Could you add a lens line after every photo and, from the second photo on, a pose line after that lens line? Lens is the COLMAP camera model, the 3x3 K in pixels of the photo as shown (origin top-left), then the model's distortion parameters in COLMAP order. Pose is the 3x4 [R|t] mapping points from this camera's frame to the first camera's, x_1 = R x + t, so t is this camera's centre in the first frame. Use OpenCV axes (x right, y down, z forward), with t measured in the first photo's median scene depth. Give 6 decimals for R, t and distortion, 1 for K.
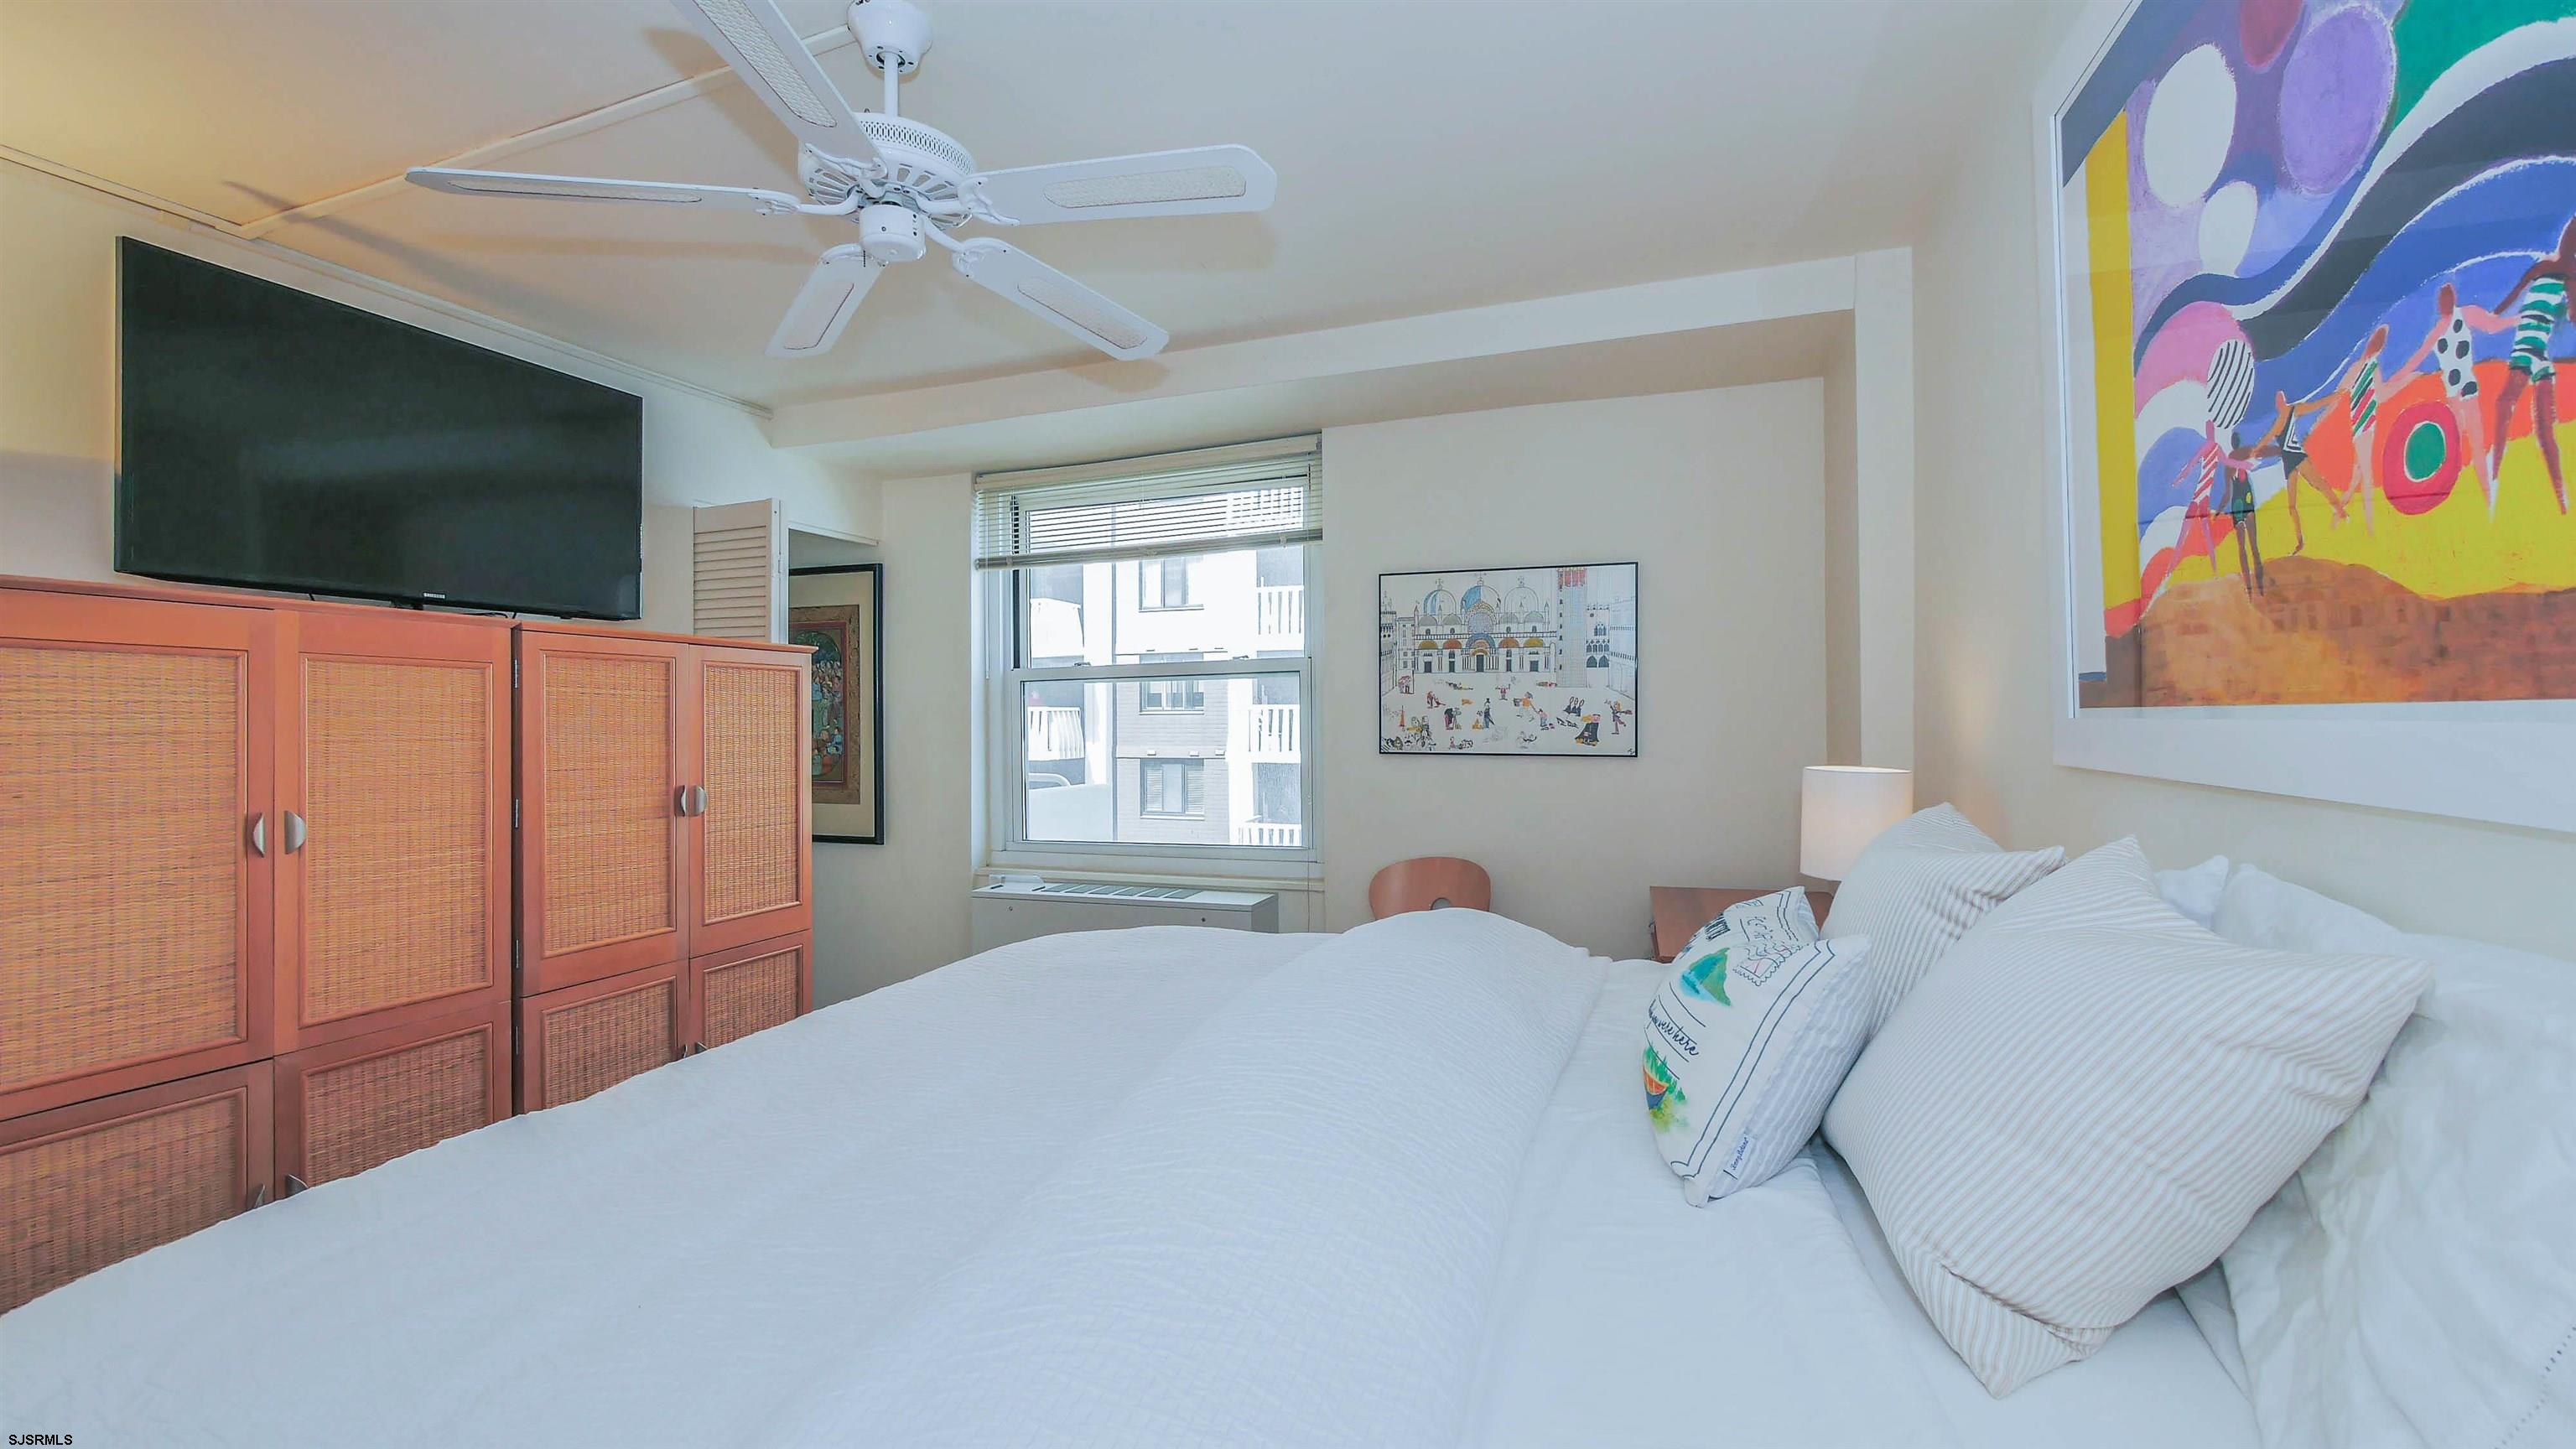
lens RADIAL K [[1061.9, 0, 1282.7], [0, 1061.9, 721.9], [0, 0, 1]] dist [-0.006579, 0.001164]
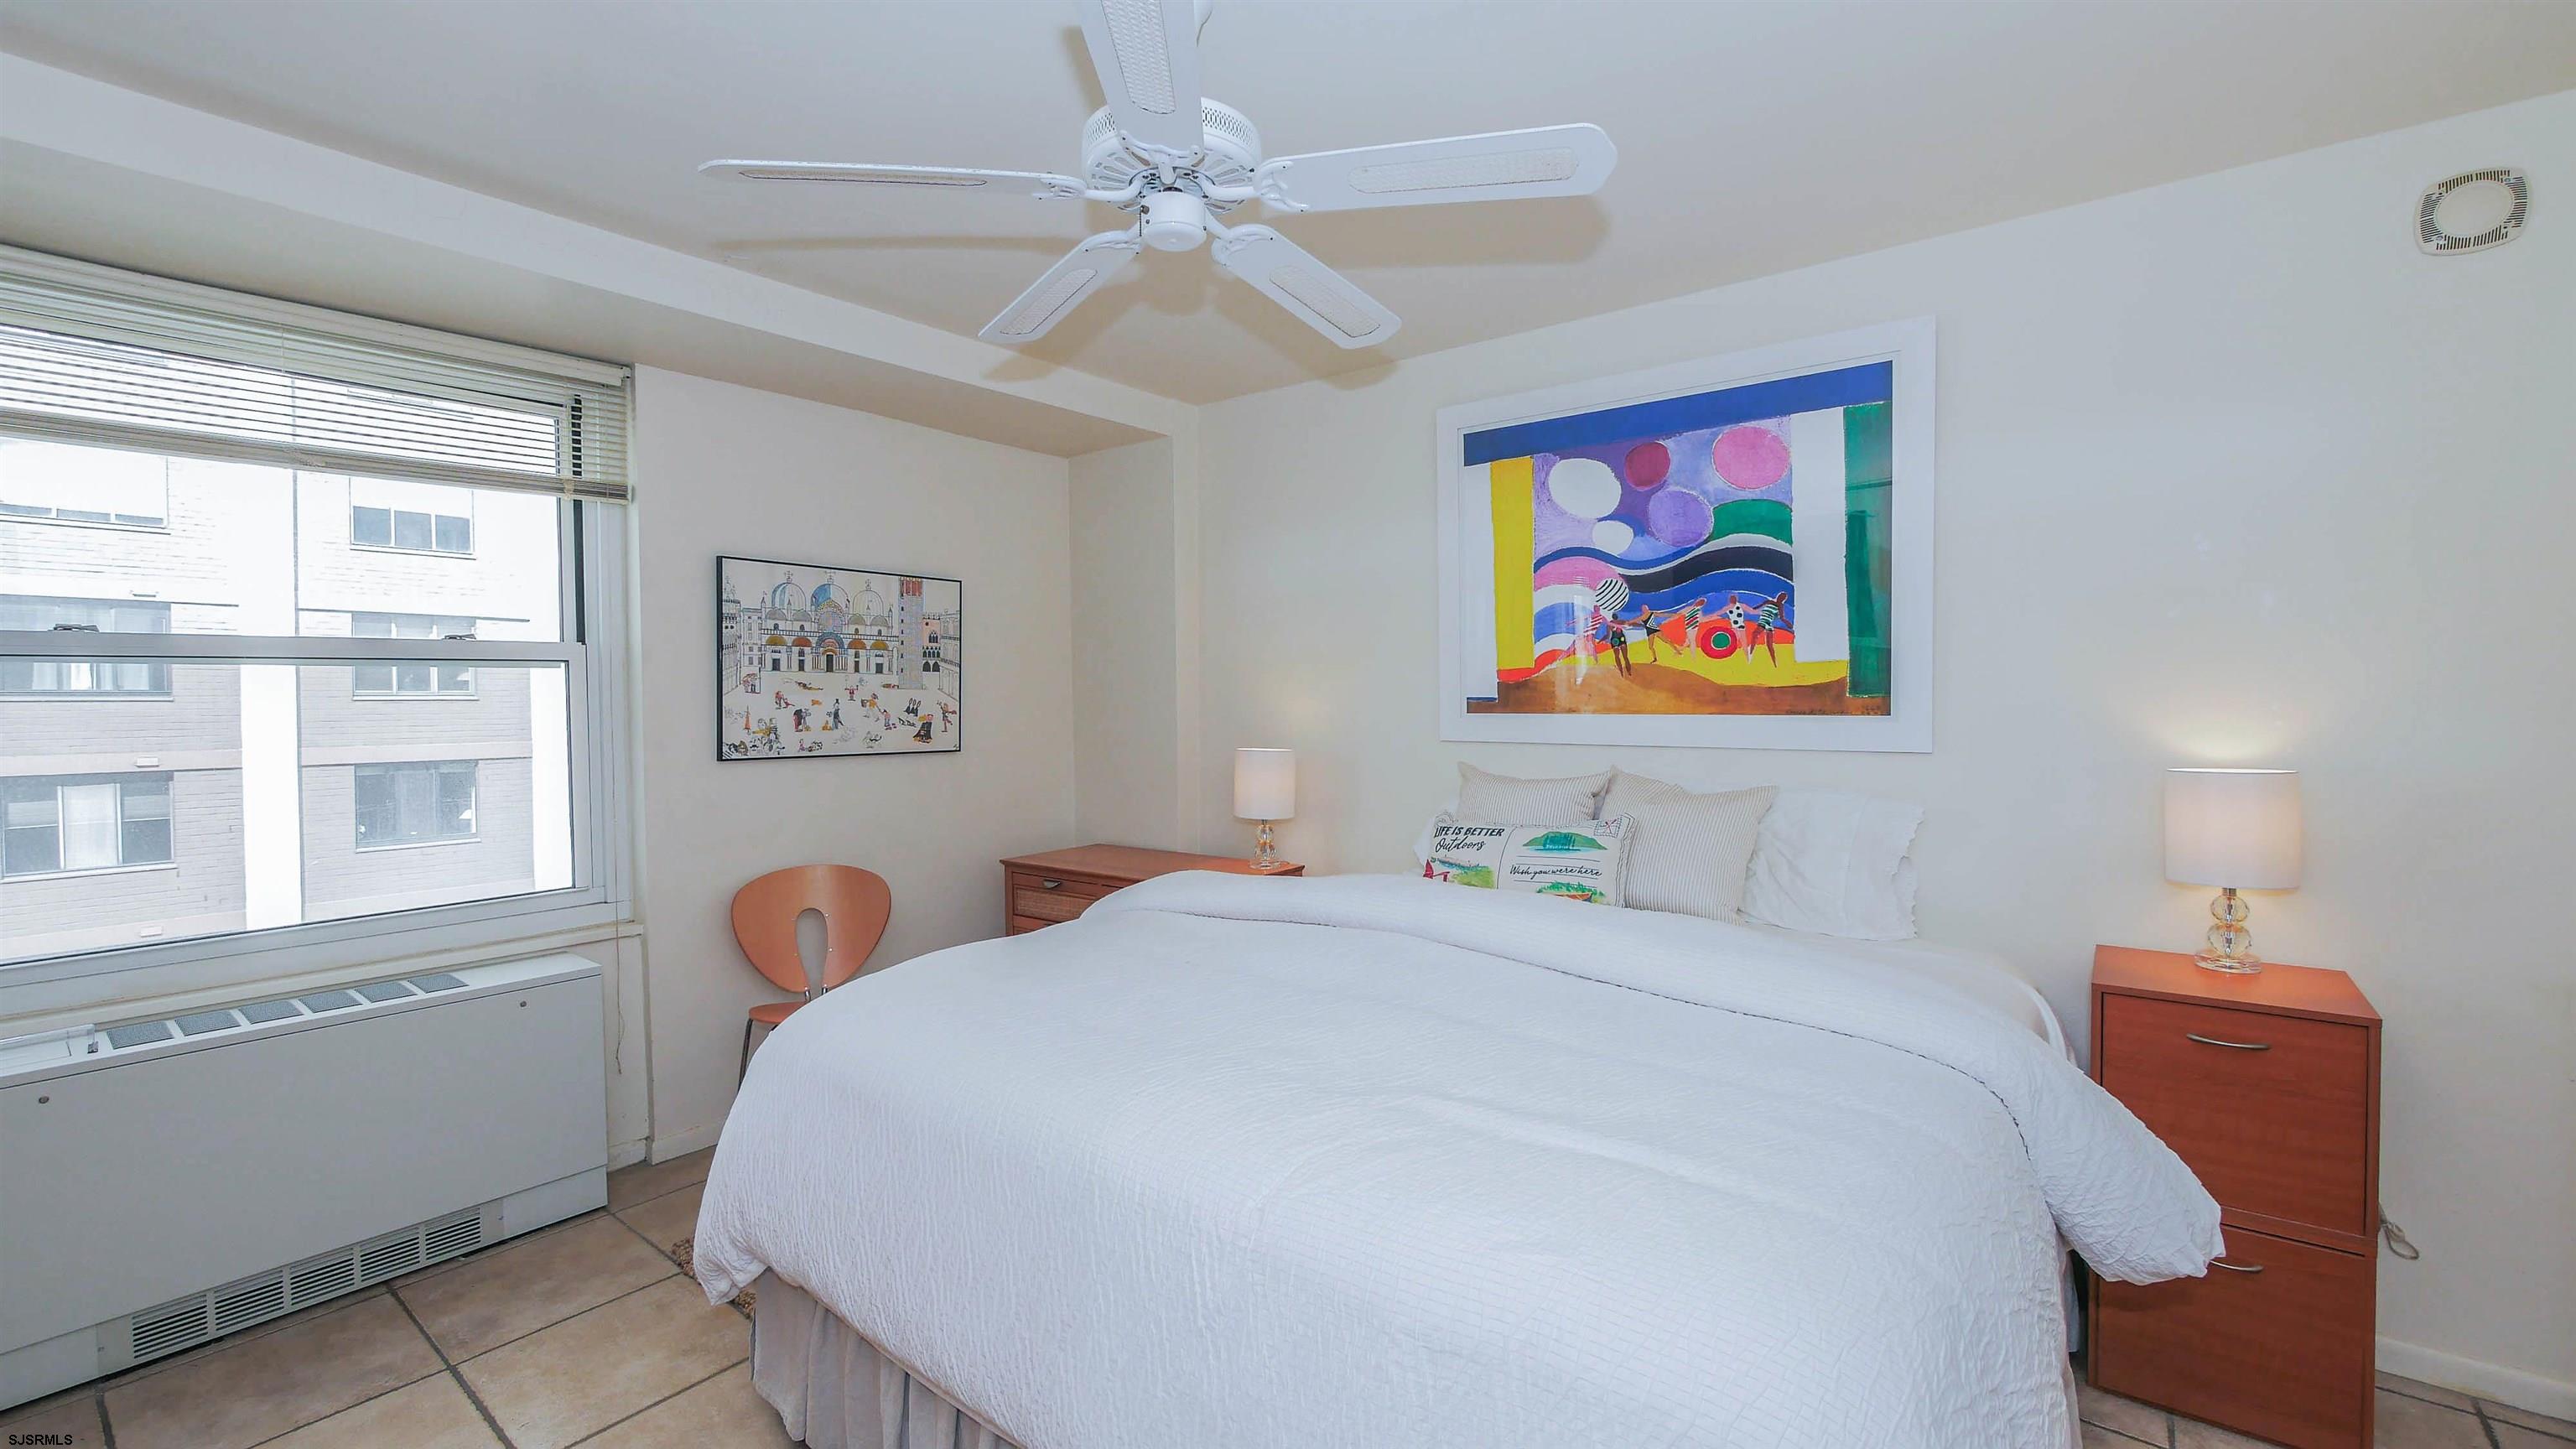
lens RADIAL K [[1063.3, 0, 1275.8], [0, 1063.3, 721.0], [0, 0, 1]] dist [-0.002618, 0.000047]
pose [[0.318054, -0.015374, 0.947948, -0.620974], [0.006074, 0.999881, 0.014179, -0.013436], [-0.948053, 0.001248, 0.318109, 0.302467]]
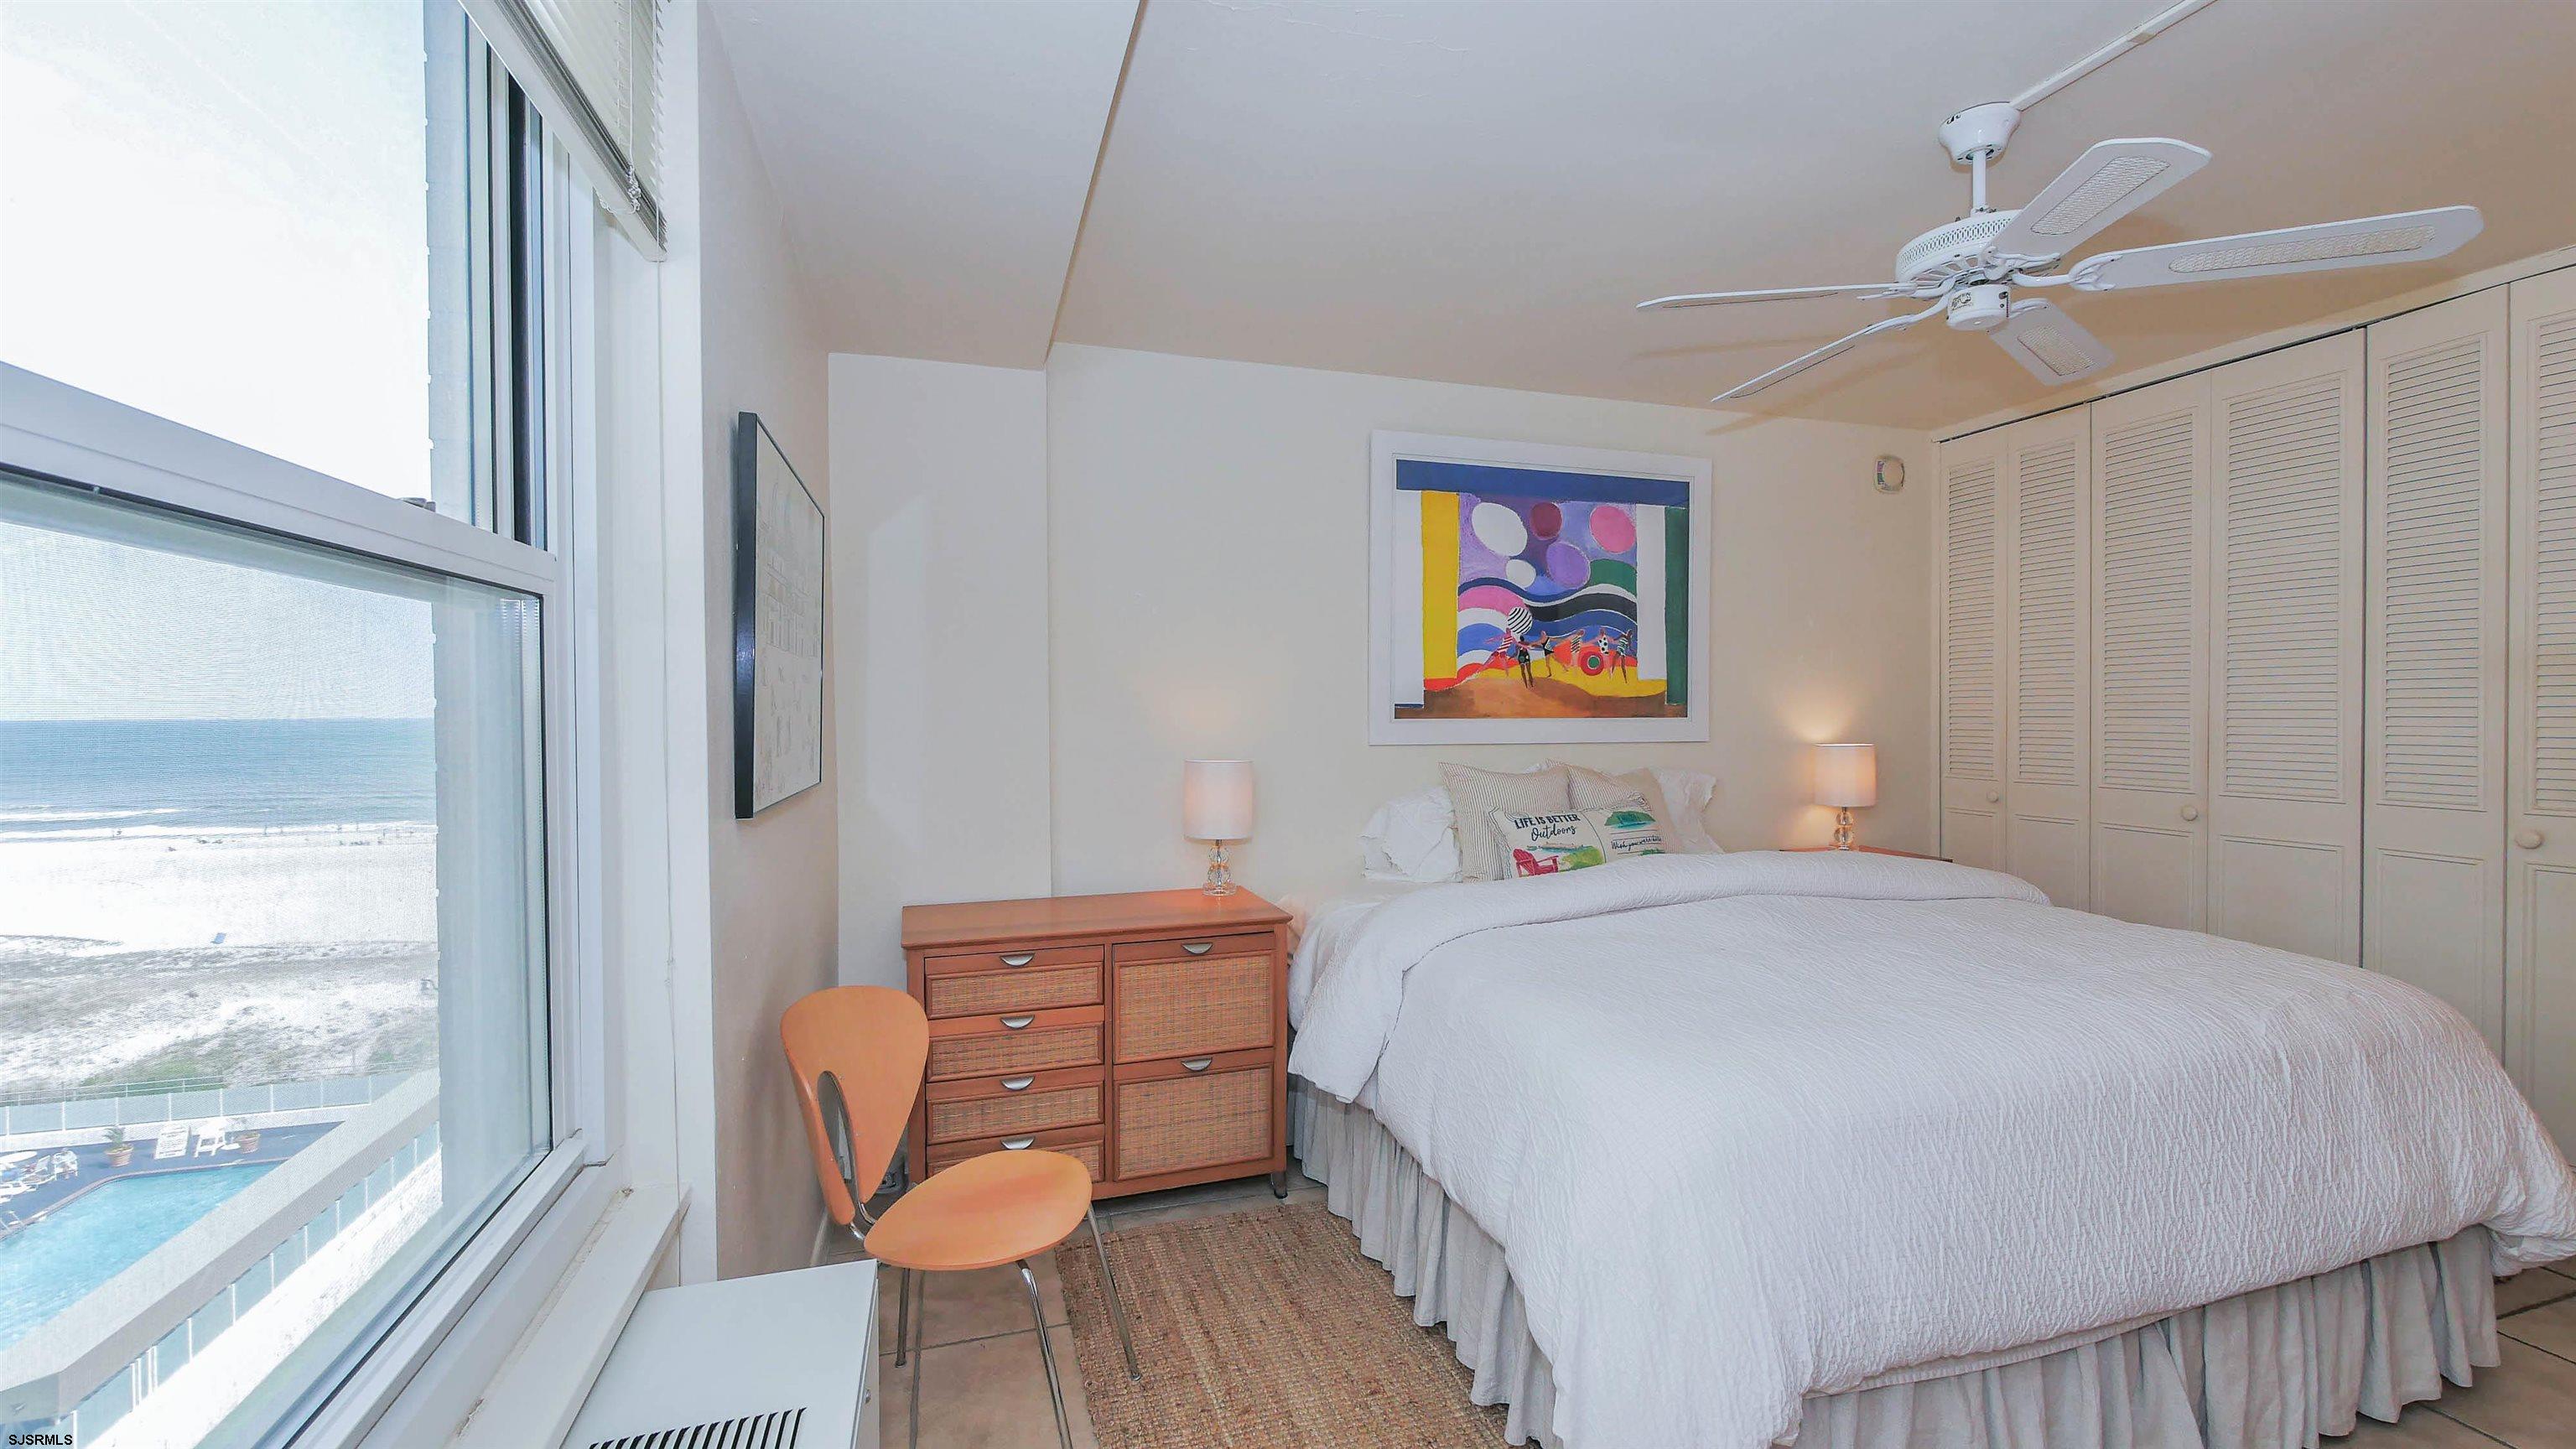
lens RADIAL K [[1063.3, 0, 1275.8], [0, 1063.3, 721.0], [0, 0, 1]] dist [-0.002618, 0.000047]
pose [[-0.597140, -0.002929, 0.802132, -0.416513], [0.007210, 0.999933, 0.009018, -0.013533], [-0.802104, 0.011169, -0.597079, 1.143457]]
